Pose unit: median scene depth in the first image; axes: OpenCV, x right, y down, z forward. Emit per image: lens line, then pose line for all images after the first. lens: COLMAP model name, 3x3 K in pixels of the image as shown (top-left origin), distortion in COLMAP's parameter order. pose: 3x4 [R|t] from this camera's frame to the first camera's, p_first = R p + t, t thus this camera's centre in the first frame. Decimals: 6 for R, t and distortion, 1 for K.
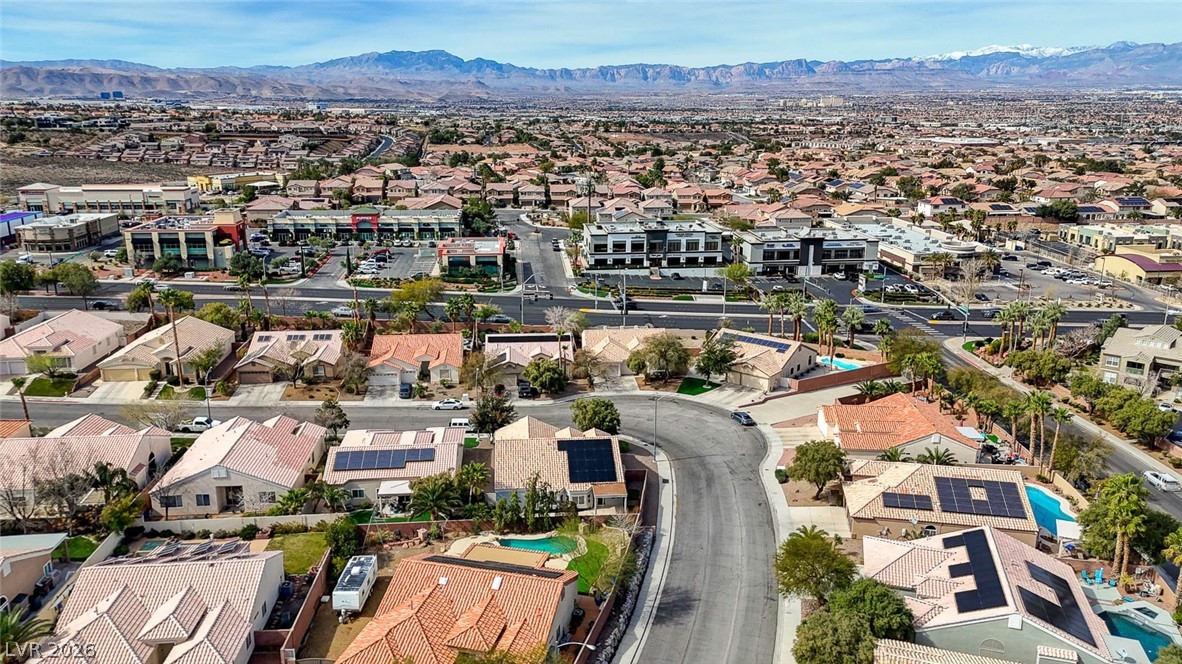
lens RADIAL K [[865.0, 0, 574.1], [0, 865.0, 331.1], [0, 0, 1]] dist [0.126822, -0.127504]
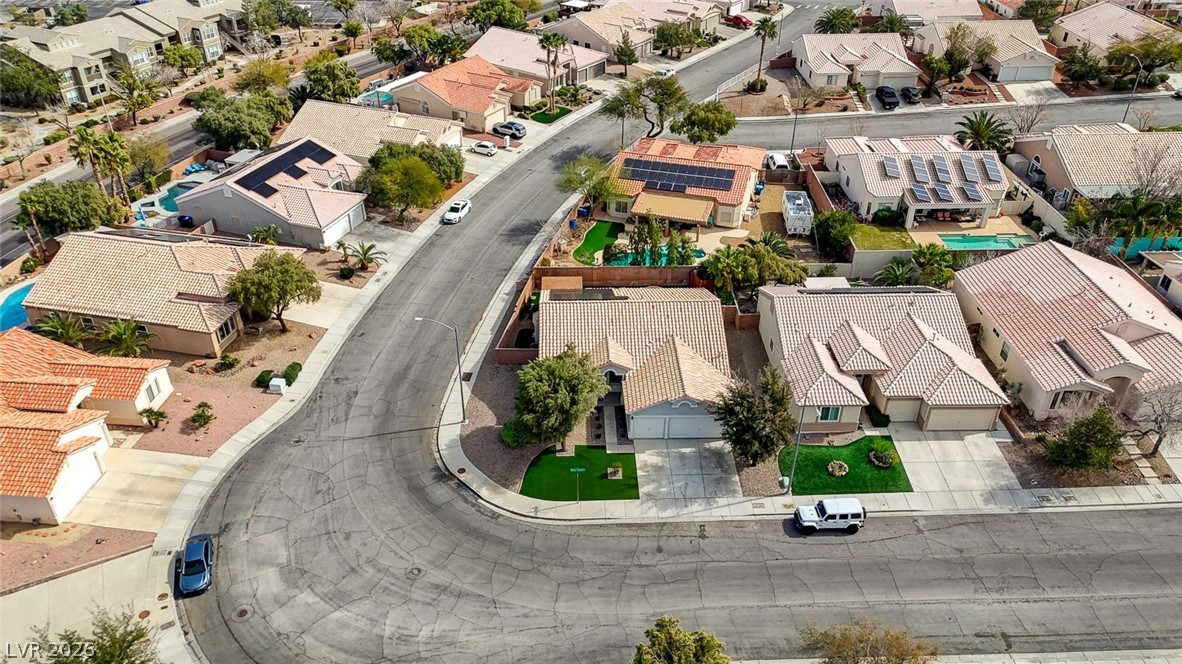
lens RADIAL K [[865.6, 0, 598.8], [0, 865.6, 331.4], [0, 0, 1]] dist [0.087029, -0.047608]
pose [[-0.999500, -0.020943, 0.023686, -0.008704], [0.003623, 0.668358, 0.743831, -0.233516], [-0.031409, 0.743545, -0.667948, 0.942991]]
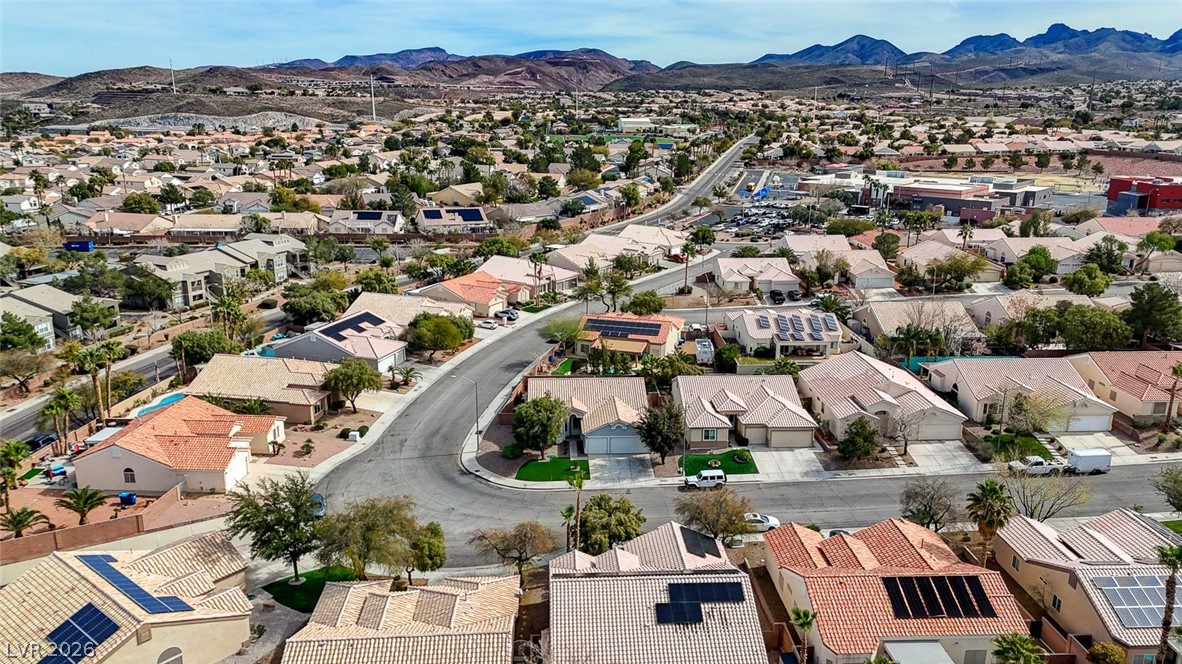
lens RADIAL K [[858.2, 0, 617.4], [0, 858.2, 335.8], [0, 0, 1]] dist [0.135139, -0.127724]
pose [[-0.999897, -0.005787, -0.013137, -0.029077], [-0.011682, 0.859865, 0.510388, -0.294846], [0.008342, 0.510489, -0.859844, 1.204981]]
